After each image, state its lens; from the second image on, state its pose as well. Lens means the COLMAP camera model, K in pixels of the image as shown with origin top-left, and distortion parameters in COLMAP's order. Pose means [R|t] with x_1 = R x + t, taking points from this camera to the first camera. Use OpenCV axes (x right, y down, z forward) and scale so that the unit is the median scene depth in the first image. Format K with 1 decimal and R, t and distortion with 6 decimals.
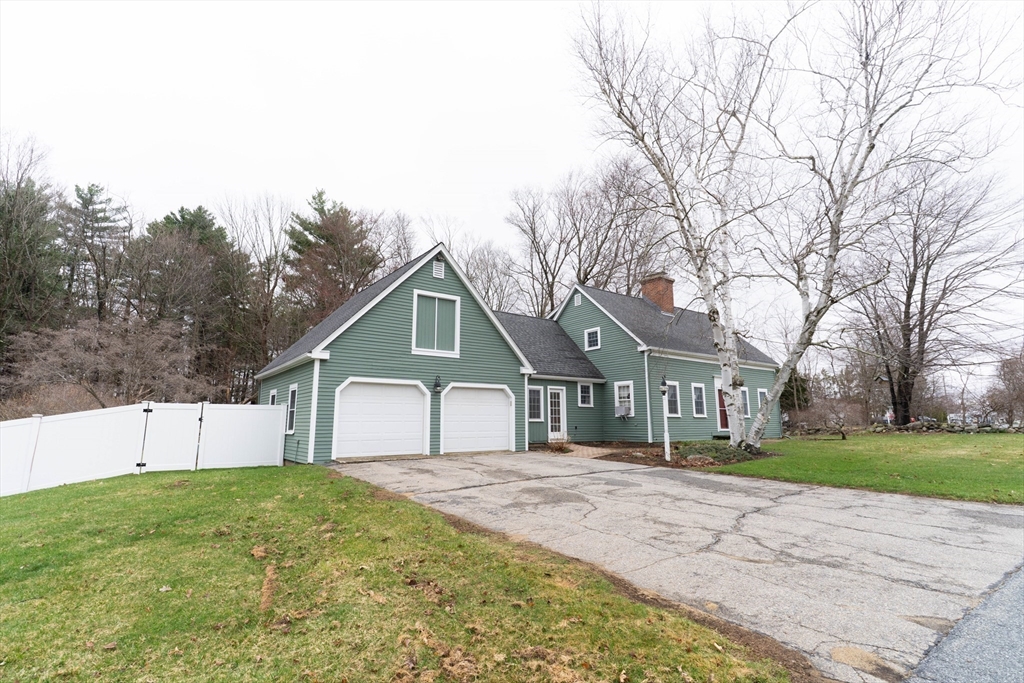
lens RADIAL K [[498.5, 0, 512.0], [0, 498.5, 341.5], [0, 0, 1]] dist [0.000230, 0.000554]
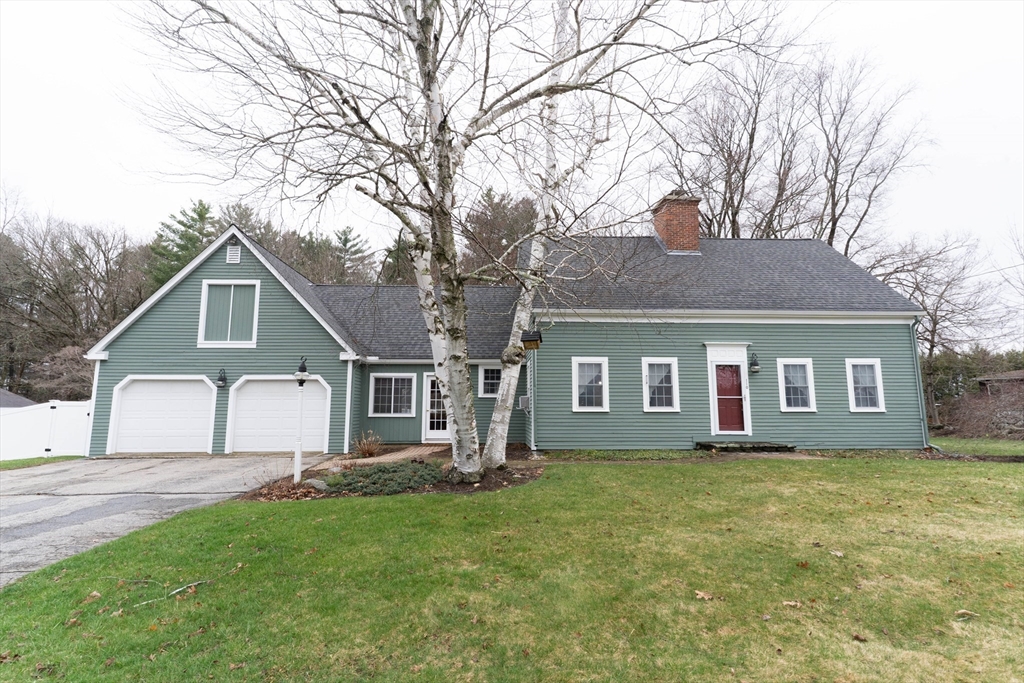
lens RADIAL K [[497.0, 0, 488.1], [0, 497.0, 338.2], [0, 0, 1]] dist [0.001279, 0.000430]
pose [[0.818593, -0.076453, -0.569263, 0.753413], [0.091462, 0.995806, -0.002218, 0.056311], [0.567045, -0.050250, 0.822152, 0.498219]]
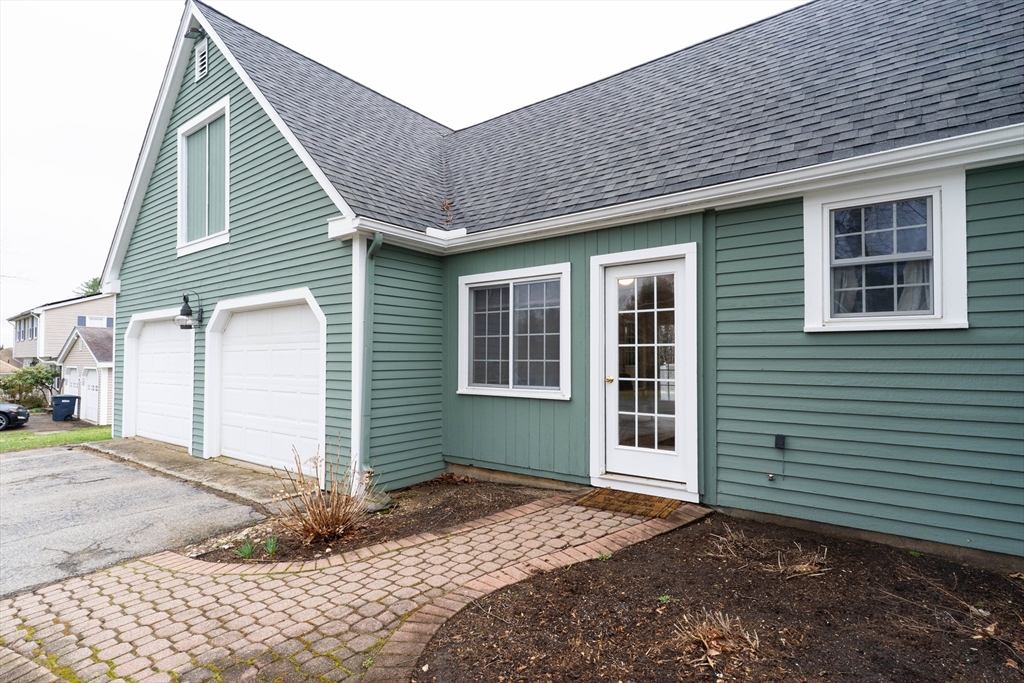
lens RADIAL K [[497.0, 0, 488.1], [0, 497.0, 338.2], [0, 0, 1]] dist [0.001279, 0.000430]
pose [[0.269576, -0.030347, -0.962501, 0.355779], [0.162394, 0.986621, 0.014376, 0.143476], [0.949187, -0.160180, 0.270898, 1.080590]]
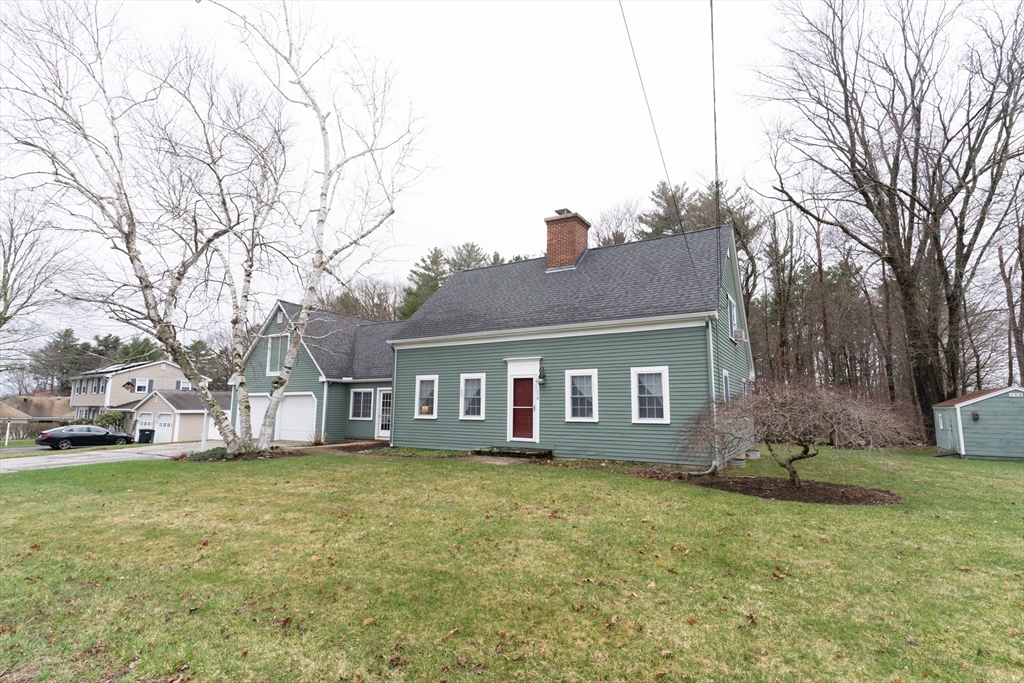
lens RADIAL K [[526.1, 0, 466.1], [0, 526.1, 340.3], [0, 0, 1]] dist [-0.026178, 0.000143]
pose [[0.301920, -0.125956, -0.944976, 1.512623], [0.137043, 0.986673, -0.087729, 0.139129], [0.943432, -0.103015, 0.315158, 1.019630]]
